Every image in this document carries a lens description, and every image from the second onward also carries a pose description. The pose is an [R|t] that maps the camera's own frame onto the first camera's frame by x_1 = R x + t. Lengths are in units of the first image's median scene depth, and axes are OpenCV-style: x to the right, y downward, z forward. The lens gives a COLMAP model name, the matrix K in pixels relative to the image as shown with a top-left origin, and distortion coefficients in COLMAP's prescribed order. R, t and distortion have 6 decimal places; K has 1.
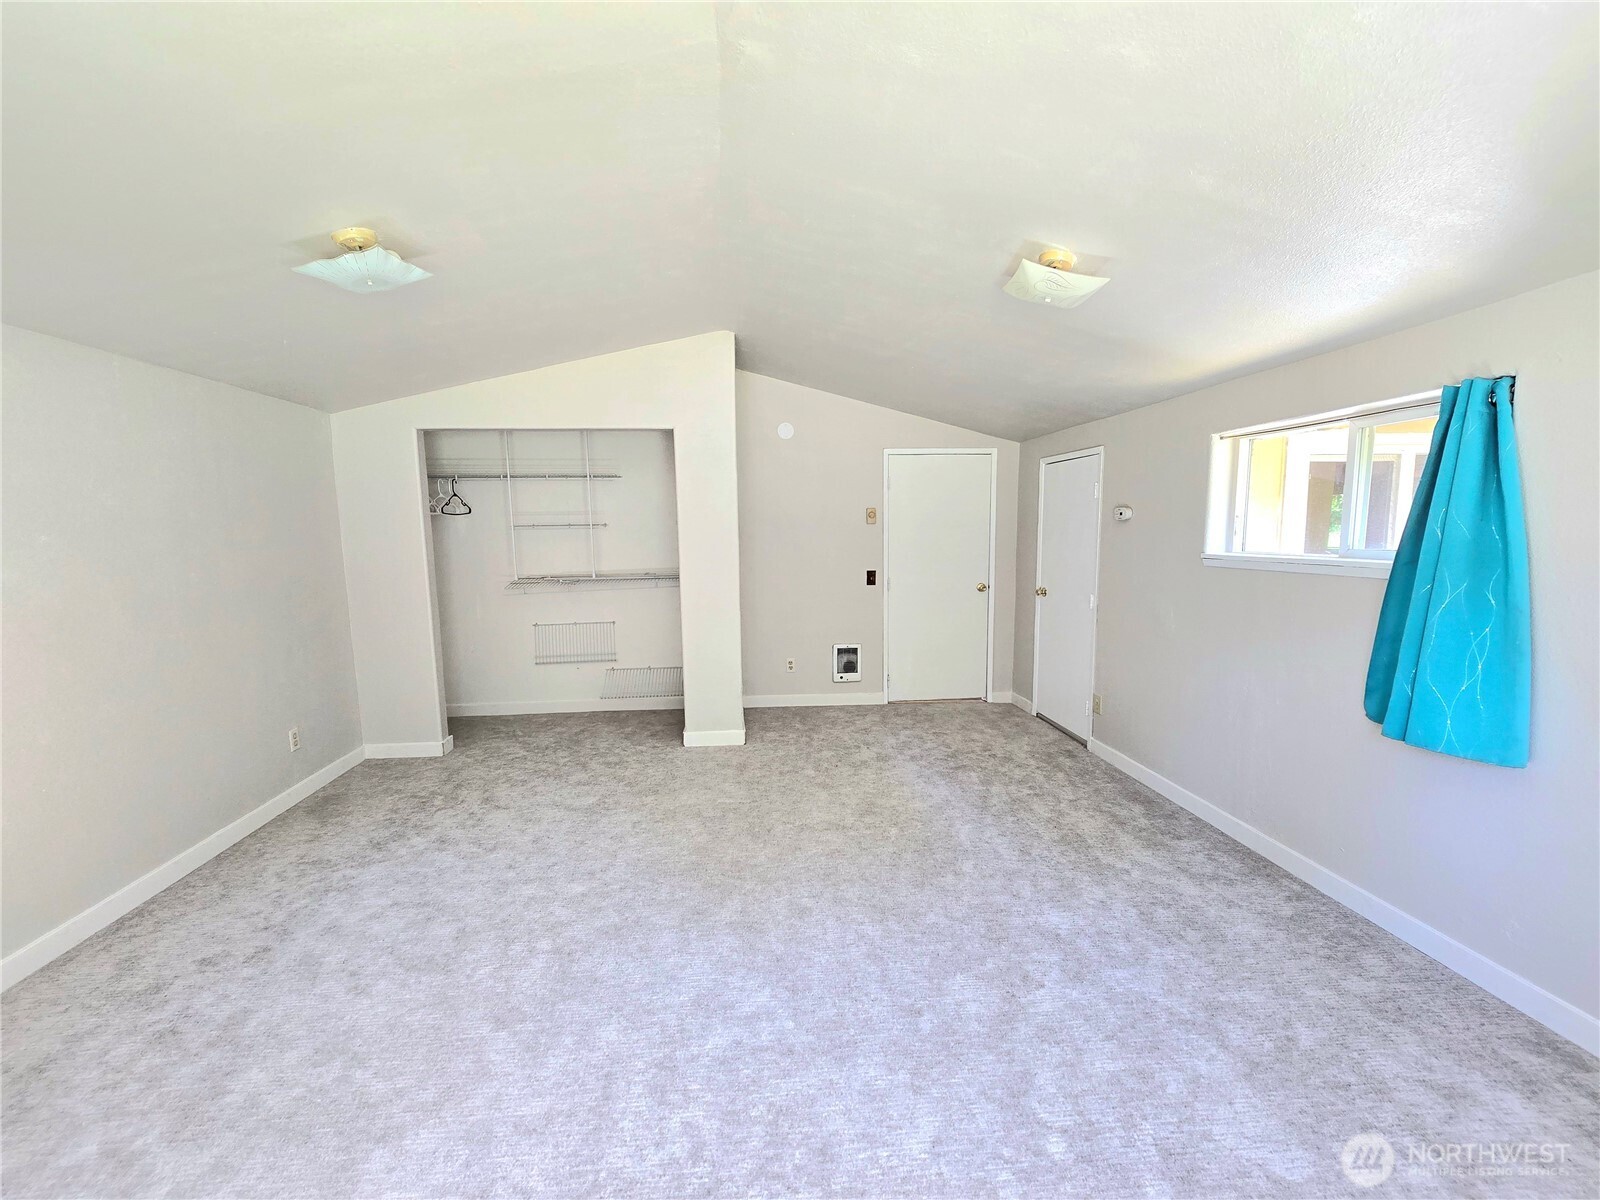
lens RADIAL K [[658.0, 0, 795.2], [0, 658.0, 596.6], [0, 0, 1]] dist [-0.003840, 0.000618]
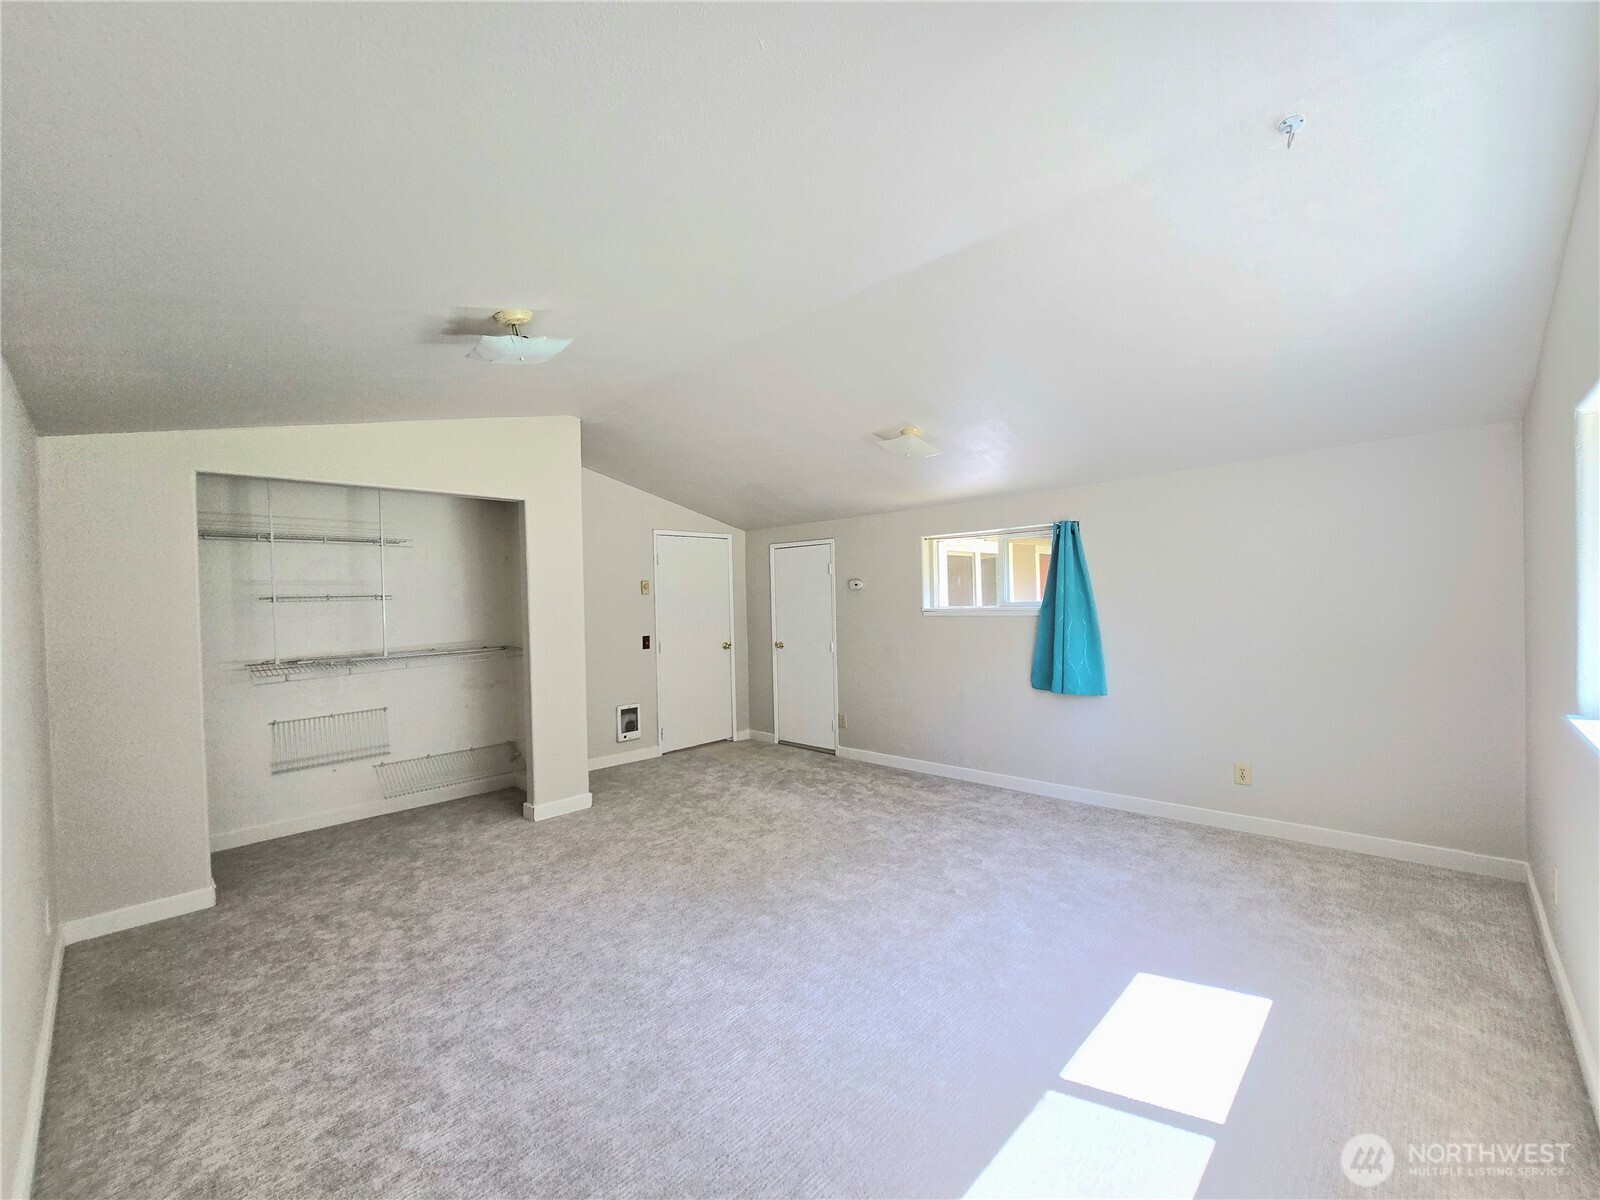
lens RADIAL K [[658.0, 0, 793.5], [0, 658.0, 599.9], [0, 0, 1]] dist [-0.003840, 0.000618]
pose [[0.759129, -0.008539, 0.650884, -0.510440], [0.082918, 0.993037, -0.083679, 0.016564], [-0.645637, 0.117493, 0.754552, -0.015327]]
